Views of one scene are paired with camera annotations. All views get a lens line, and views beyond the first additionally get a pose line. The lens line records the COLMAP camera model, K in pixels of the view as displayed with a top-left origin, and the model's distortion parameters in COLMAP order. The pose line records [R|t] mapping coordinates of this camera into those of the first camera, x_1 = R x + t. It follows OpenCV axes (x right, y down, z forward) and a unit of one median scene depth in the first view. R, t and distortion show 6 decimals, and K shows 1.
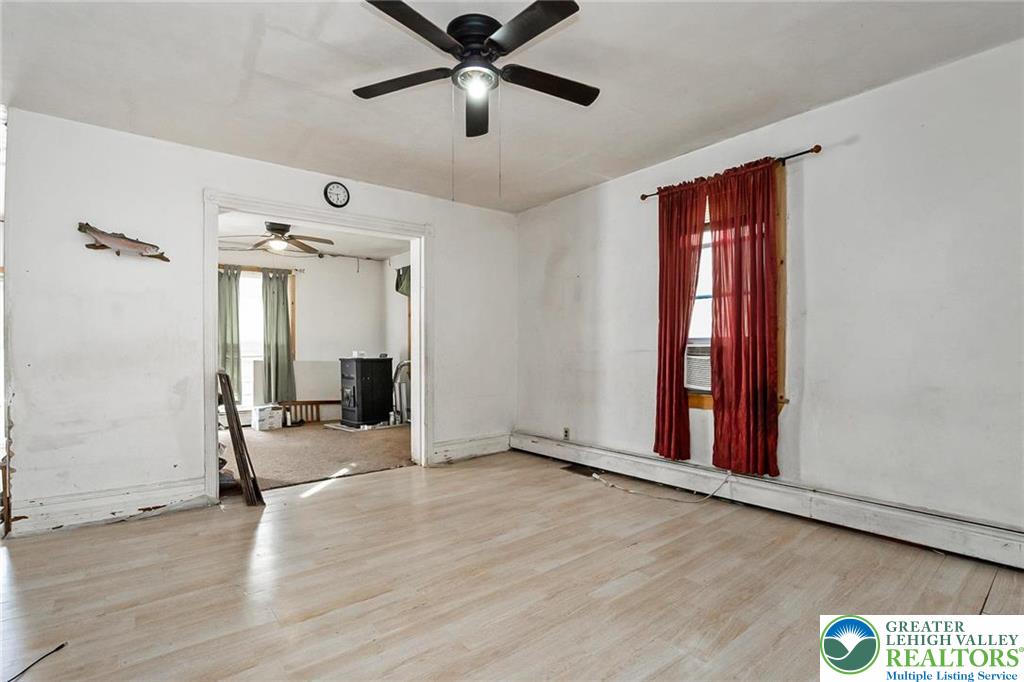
lens RADIAL K [[477.5, 0, 485.8], [0, 477.5, 353.8], [0, 0, 1]] dist [-0.039439, 0.005274]
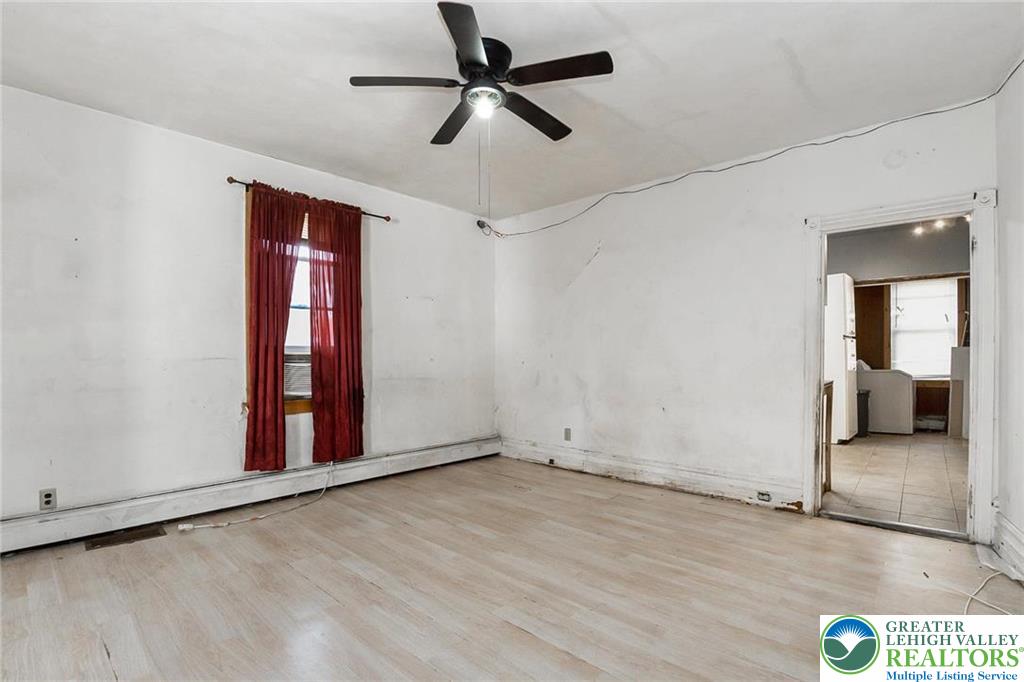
lens RADIAL K [[477.5, 0, 541.3], [0, 477.5, 360.7], [0, 0, 1]] dist [-0.039439, 0.005274]
pose [[-0.213321, -0.002402, 0.976979, -0.684165], [0.008325, 0.999956, 0.004276, -0.000949], [-0.976947, 0.009046, -0.213291, 0.699475]]
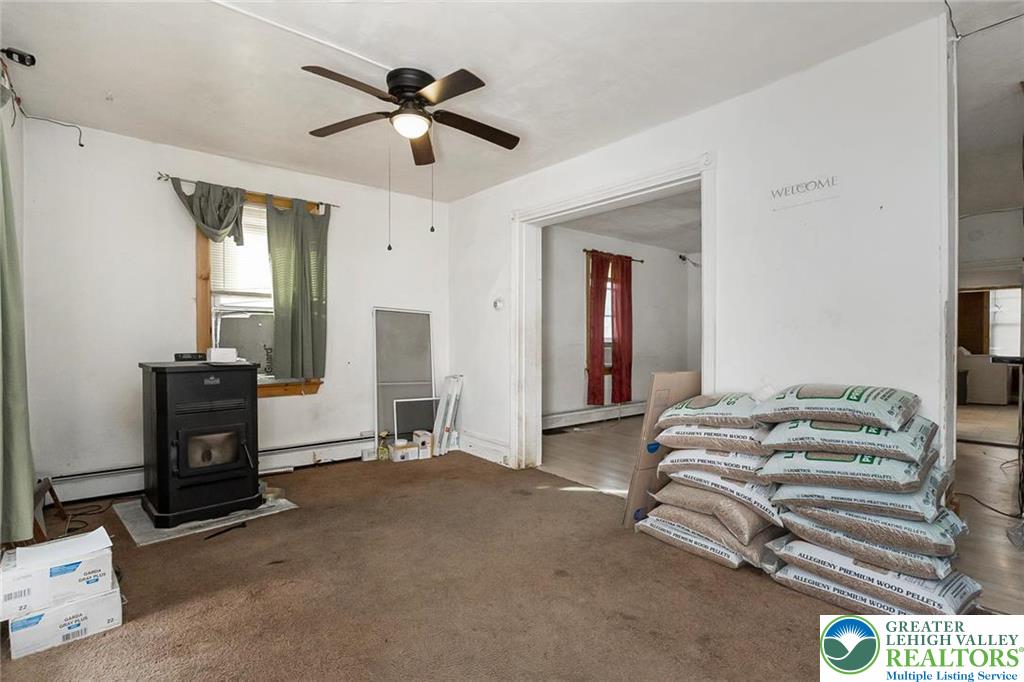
lens RADIAL K [[477.5, 0, 511.4], [0, 477.5, 349.7], [0, 0, 1]] dist [-0.039439, 0.005274]
pose [[-0.028748, -0.018367, 0.999418, -1.440641], [0.002872, 0.999826, 0.018457, -0.022788], [-0.999583, 0.003401, -0.028690, 1.440880]]
